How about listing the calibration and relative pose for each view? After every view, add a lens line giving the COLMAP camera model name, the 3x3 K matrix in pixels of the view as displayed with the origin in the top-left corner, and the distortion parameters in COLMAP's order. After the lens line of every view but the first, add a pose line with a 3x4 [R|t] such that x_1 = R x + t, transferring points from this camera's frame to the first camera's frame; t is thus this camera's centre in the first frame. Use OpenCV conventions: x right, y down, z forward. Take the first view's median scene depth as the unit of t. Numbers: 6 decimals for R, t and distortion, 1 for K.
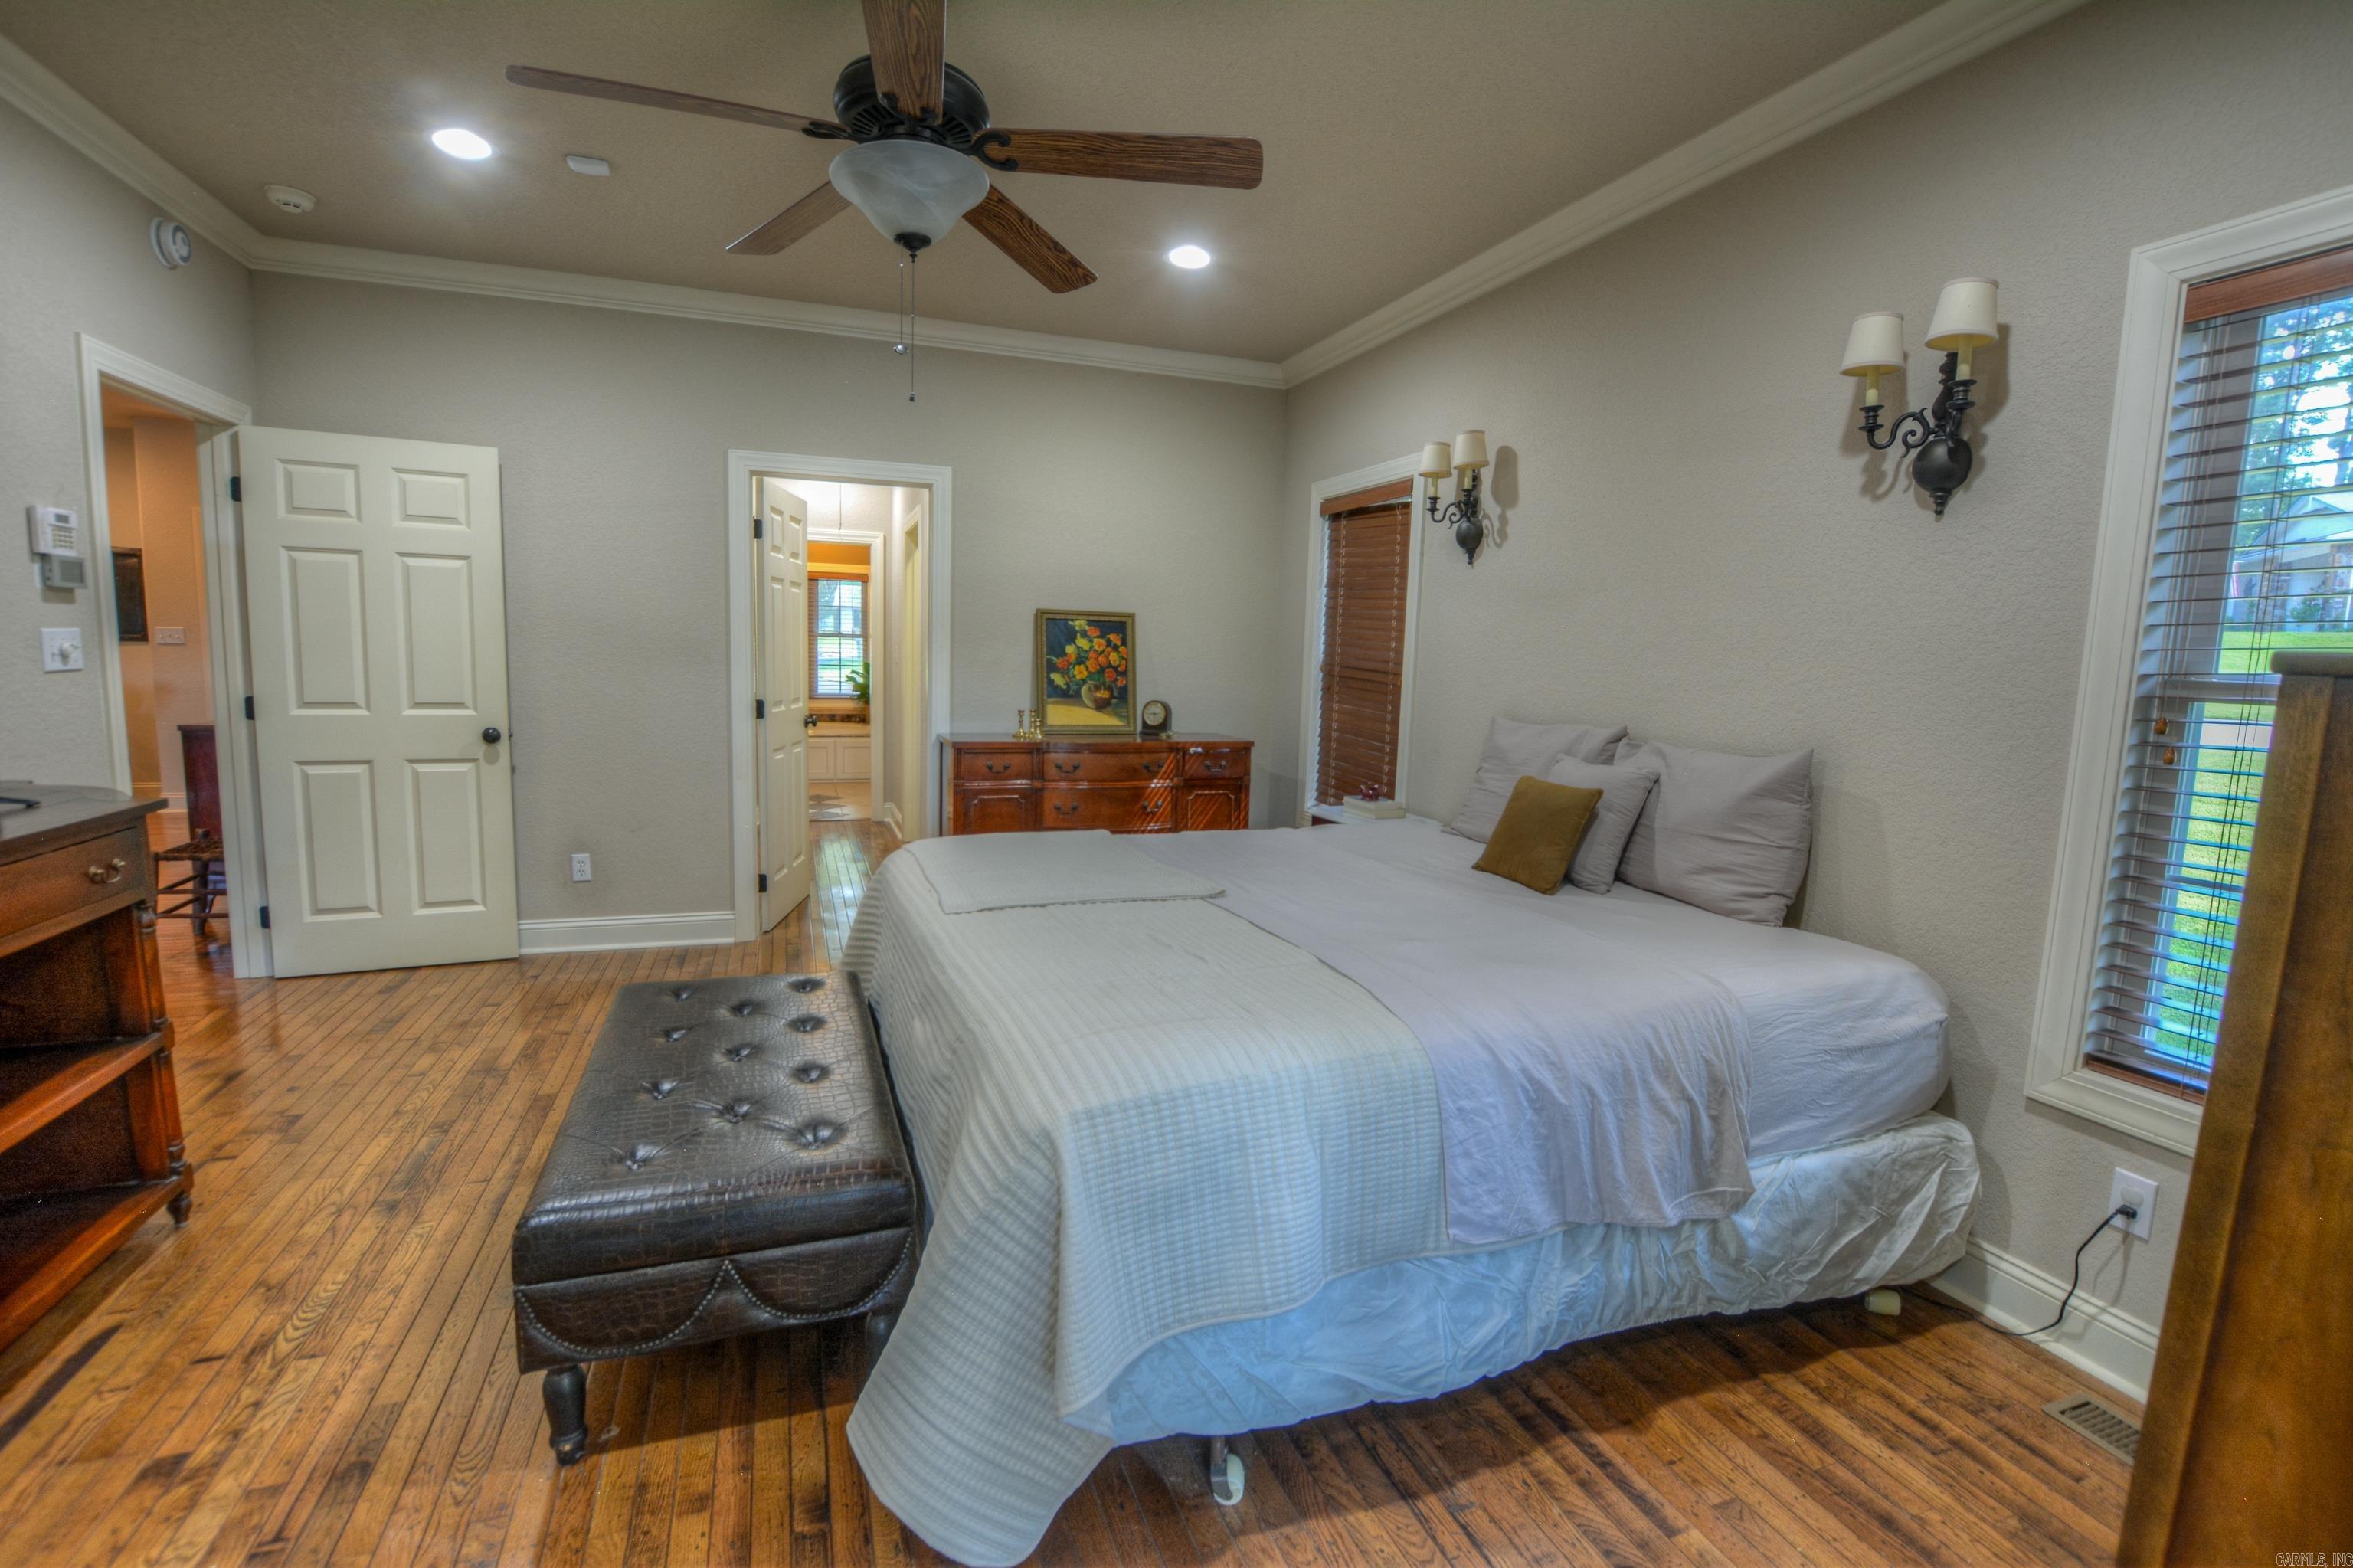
lens RADIAL K [[1038.7, 0, 1171.5], [0, 1038.7, 775.4], [0, 0, 1]] dist [-0.037713, 0.007145]
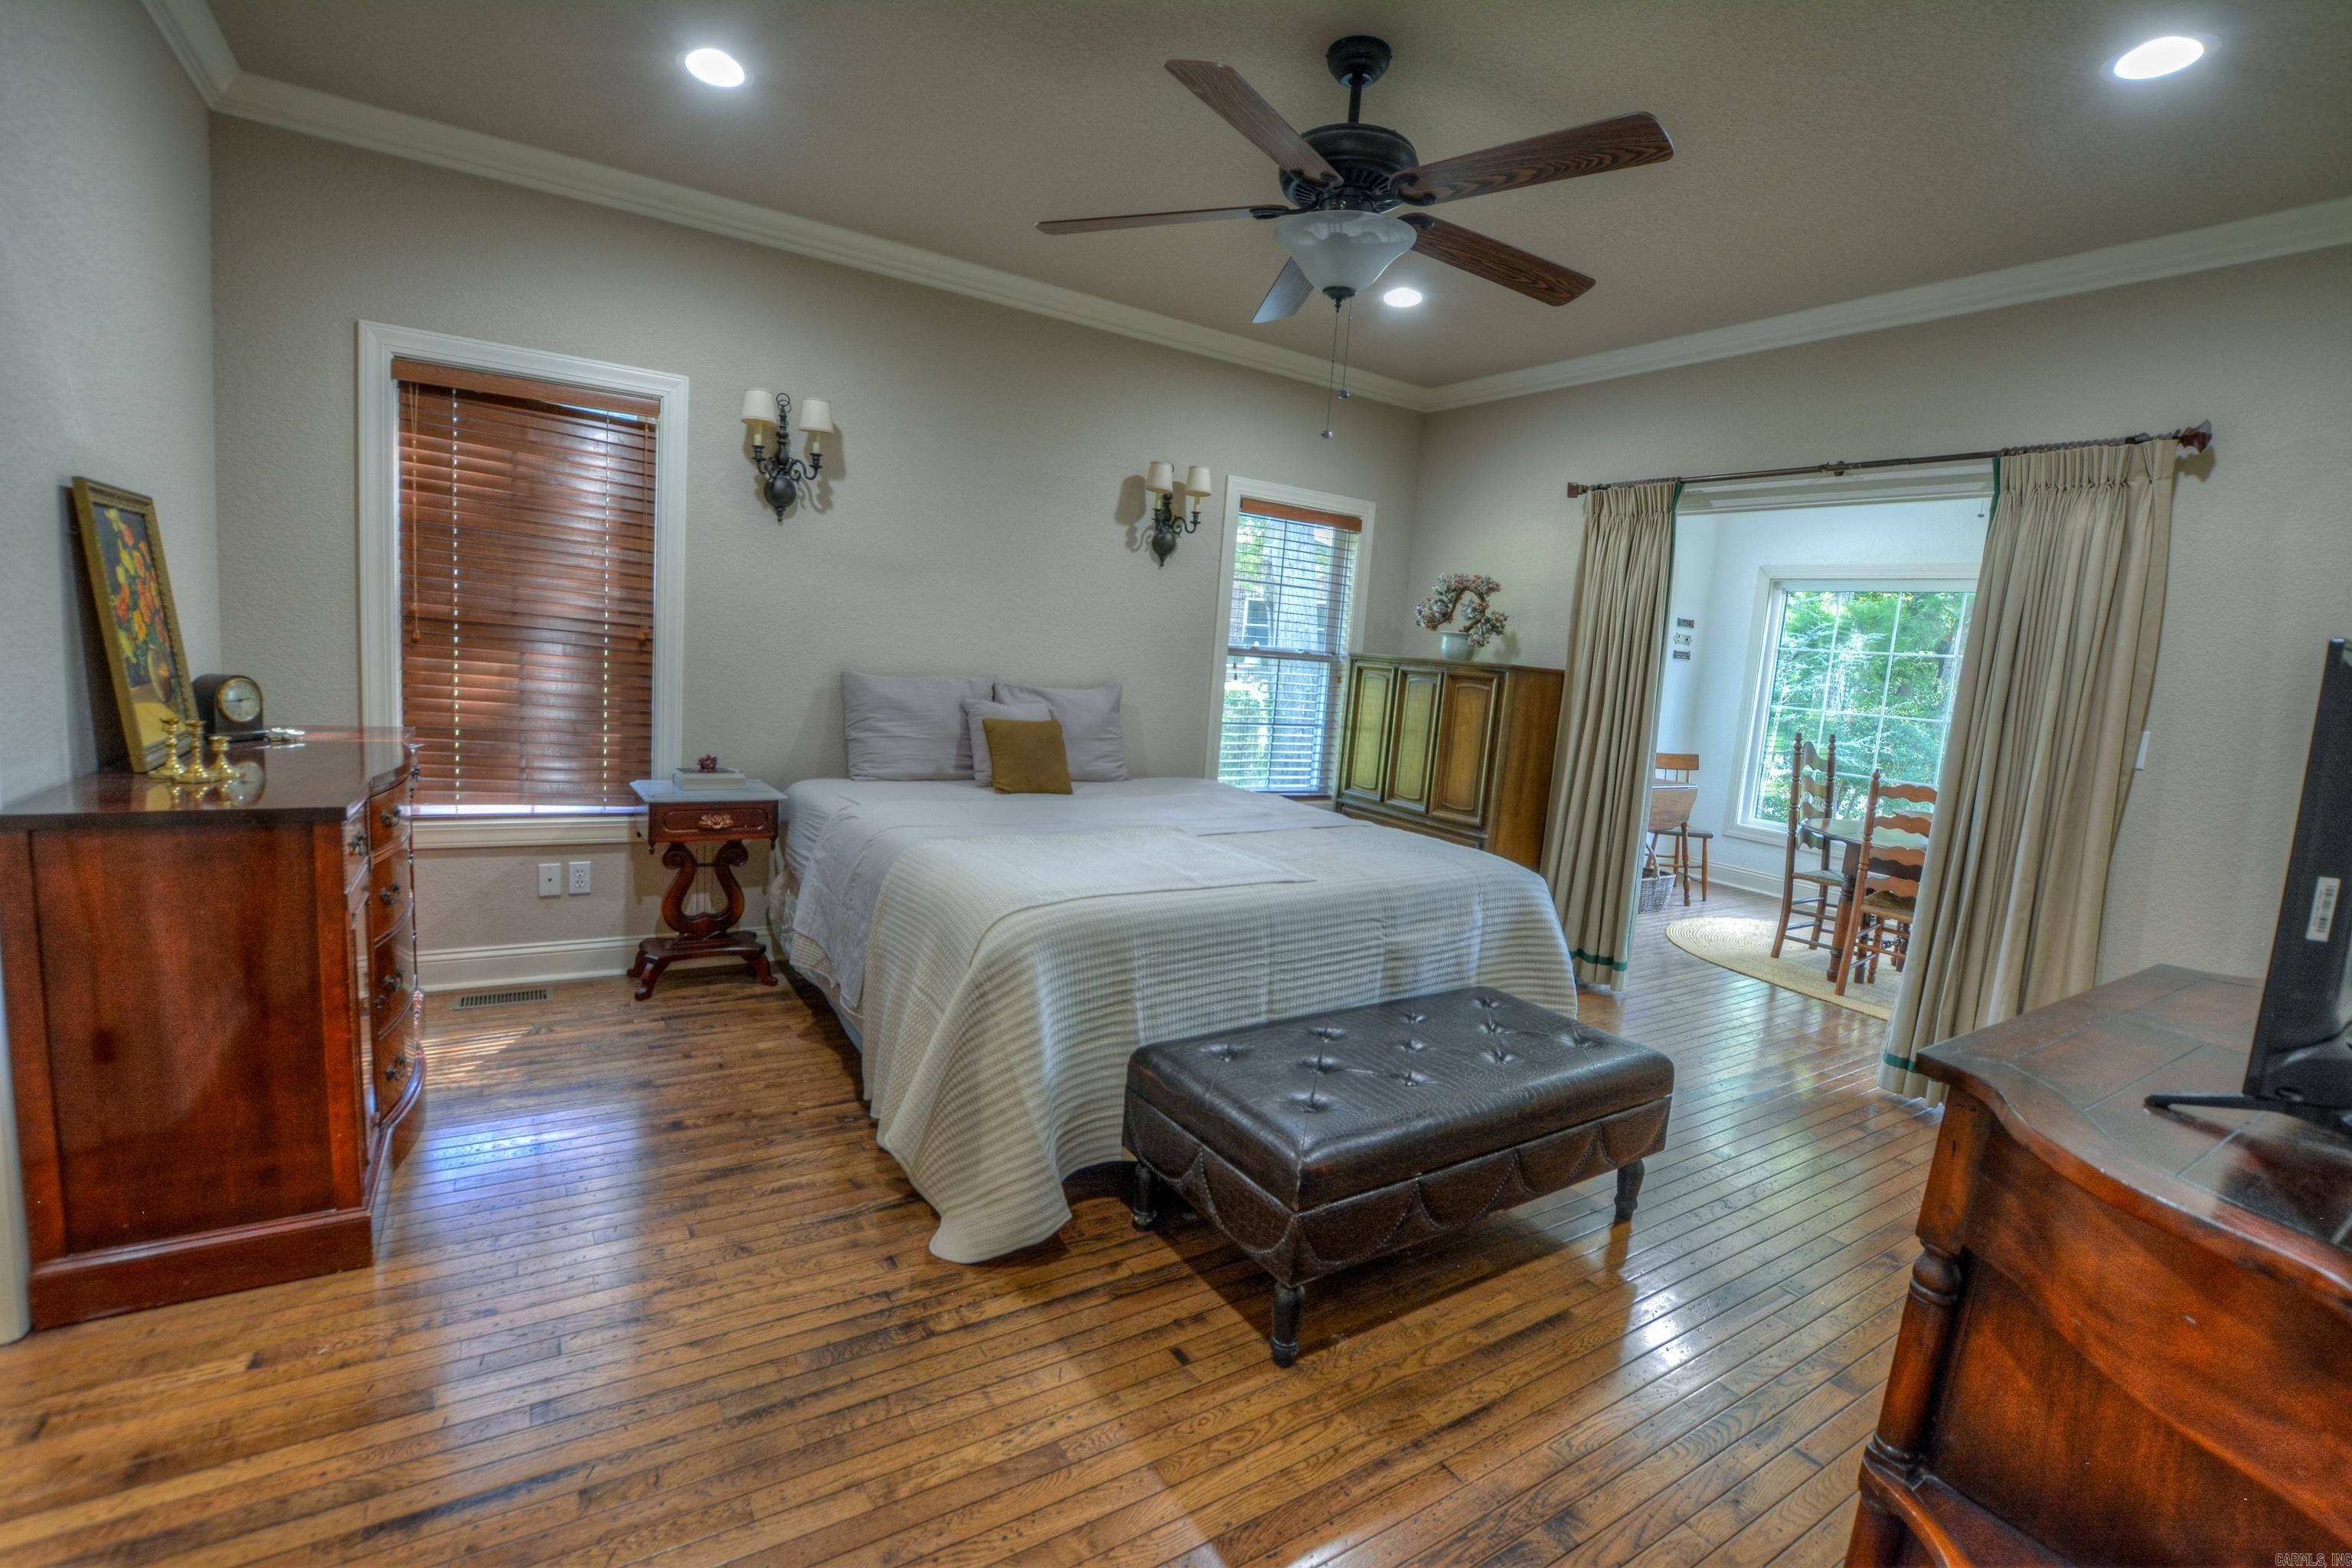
lens RADIAL K [[1038.3, 0, 1171.0], [0, 1038.3, 775.5], [0, 0, 1]] dist [-0.037713, 0.007145]
pose [[-0.197966, -0.168507, 0.965616, -1.192568], [0.034349, 0.983315, 0.178637, -0.189253], [-0.979607, 0.068532, -0.188875, 1.242199]]
